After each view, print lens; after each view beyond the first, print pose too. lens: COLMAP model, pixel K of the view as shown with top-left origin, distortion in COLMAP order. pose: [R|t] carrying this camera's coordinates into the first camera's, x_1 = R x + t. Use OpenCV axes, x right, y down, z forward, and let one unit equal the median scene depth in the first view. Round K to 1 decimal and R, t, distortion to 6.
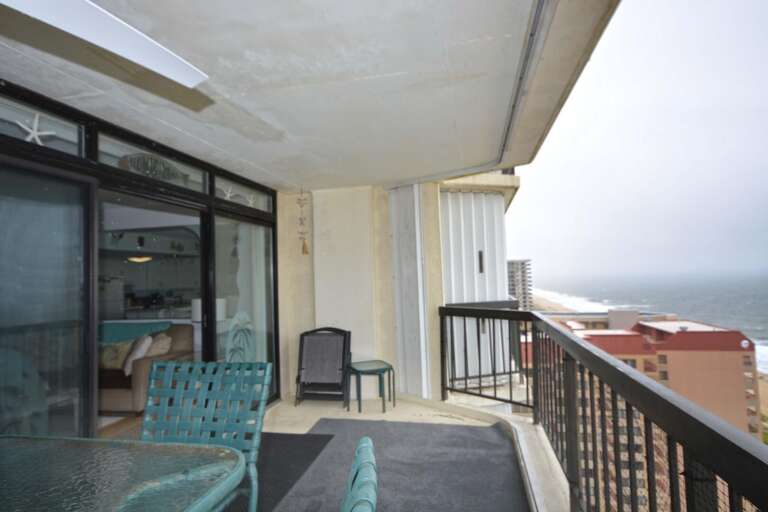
lens RADIAL K [[426.0, 0, 384.0], [0, 426.0, 256.0], [0, 0, 1]] dist [0.000934, 0.001122]
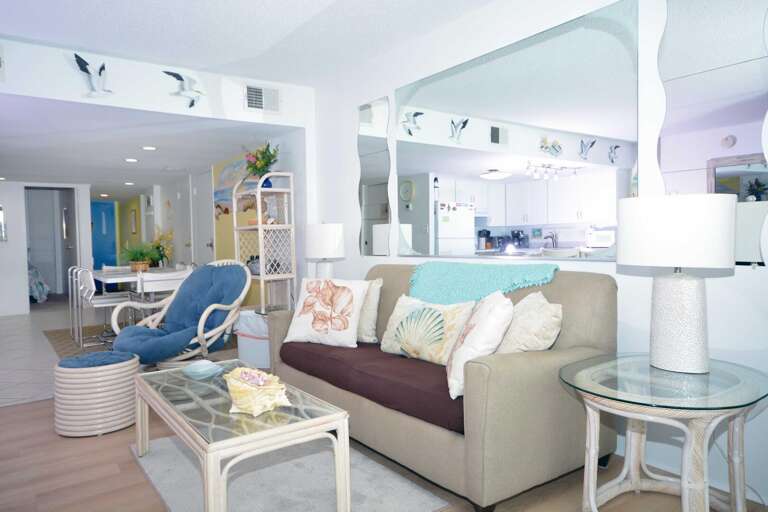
lens RADIAL K [[541.7, 0, 384.0], [0, 541.7, 256.0], [0, 0, 1]] dist [0.009307, 0.003844]
pose [[0.744829, 0.037570, -0.666197, -0.284436], [0.030089, 0.995507, 0.089782, 0.096302], [0.666577, -0.086917, 0.740352, 0.523835]]
